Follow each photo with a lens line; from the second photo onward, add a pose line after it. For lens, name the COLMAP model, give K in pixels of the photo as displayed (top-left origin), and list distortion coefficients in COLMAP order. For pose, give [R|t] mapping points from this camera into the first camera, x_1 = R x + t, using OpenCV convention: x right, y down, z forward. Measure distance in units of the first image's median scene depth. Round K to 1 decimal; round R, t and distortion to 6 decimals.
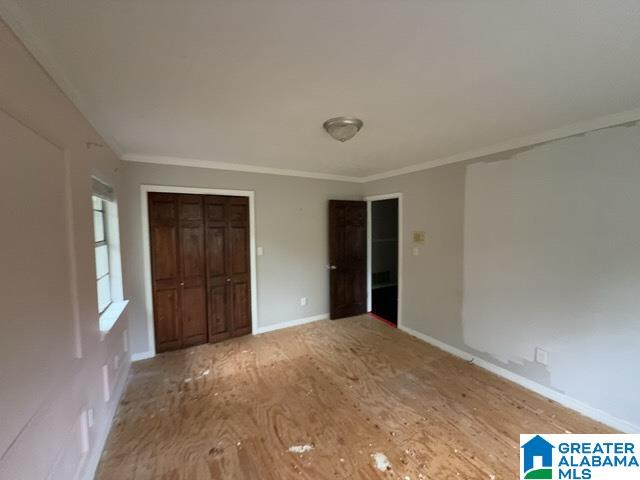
lens RADIAL K [[252.7, 0, 320.0], [0, 252.7, 240.0], [0, 0, 1]] dist [0.000864, 0.000132]
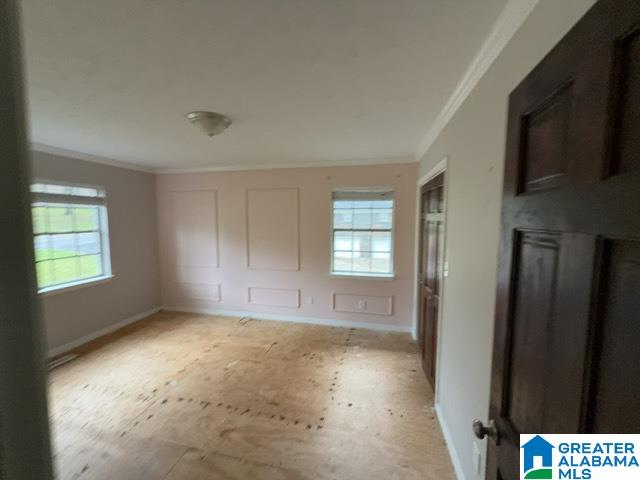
lens RADIAL K [[252.7, 0, 320.0], [0, 252.7, 240.0], [0, 0, 1]] dist [0.000864, 0.000132]
pose [[-0.669035, 0.069159, -0.740006, 0.480784], [-0.040986, 0.990713, 0.129644, -0.108660], [0.742100, 0.117066, -0.659987, 1.712429]]
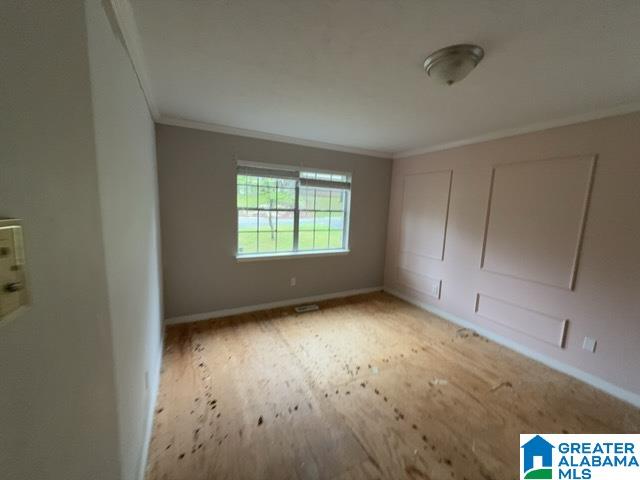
lens RADIAL K [[252.7, 0, 320.0], [0, 252.7, 240.0], [0, 0, 1]] dist [0.000864, 0.000132]
pose [[-0.999026, -0.033814, 0.028367, 0.367142], [-0.027584, 0.980058, 0.196789, -0.064214], [-0.034455, 0.195815, -0.980035, 1.546027]]
